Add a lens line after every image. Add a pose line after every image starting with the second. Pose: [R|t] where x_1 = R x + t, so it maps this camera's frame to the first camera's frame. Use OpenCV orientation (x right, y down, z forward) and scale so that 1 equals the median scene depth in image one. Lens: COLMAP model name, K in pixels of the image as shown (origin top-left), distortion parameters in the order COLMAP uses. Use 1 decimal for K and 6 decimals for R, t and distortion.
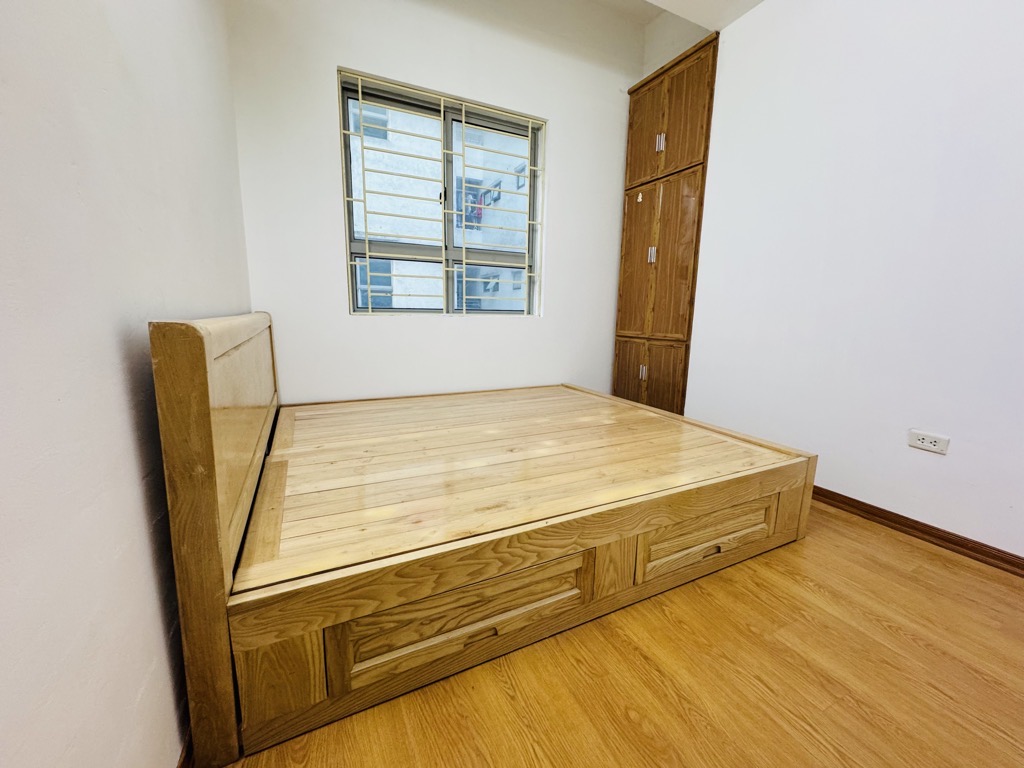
lens RADIAL K [[406.1, 0, 511.1], [0, 406.1, 384.9], [0, 0, 1]] dist [-0.002470, -0.000225]
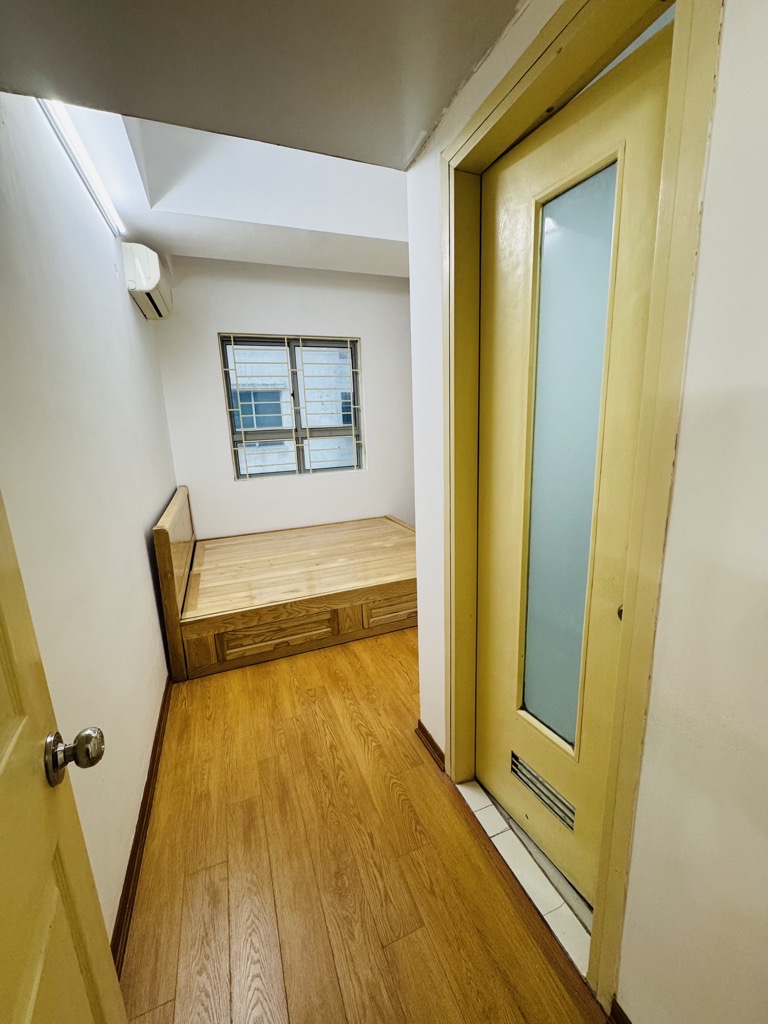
lens RADIAL K [[406.1, 0, 381.7], [0, 406.1, 512.1], [0, 0, 1]] dist [-0.002470, -0.000225]
pose [[0.994808, -0.037408, -0.094642, 0.664163], [0.041170, 0.998425, 0.038120, -0.187042], [0.093067, -0.041819, 0.994781, -1.101778]]
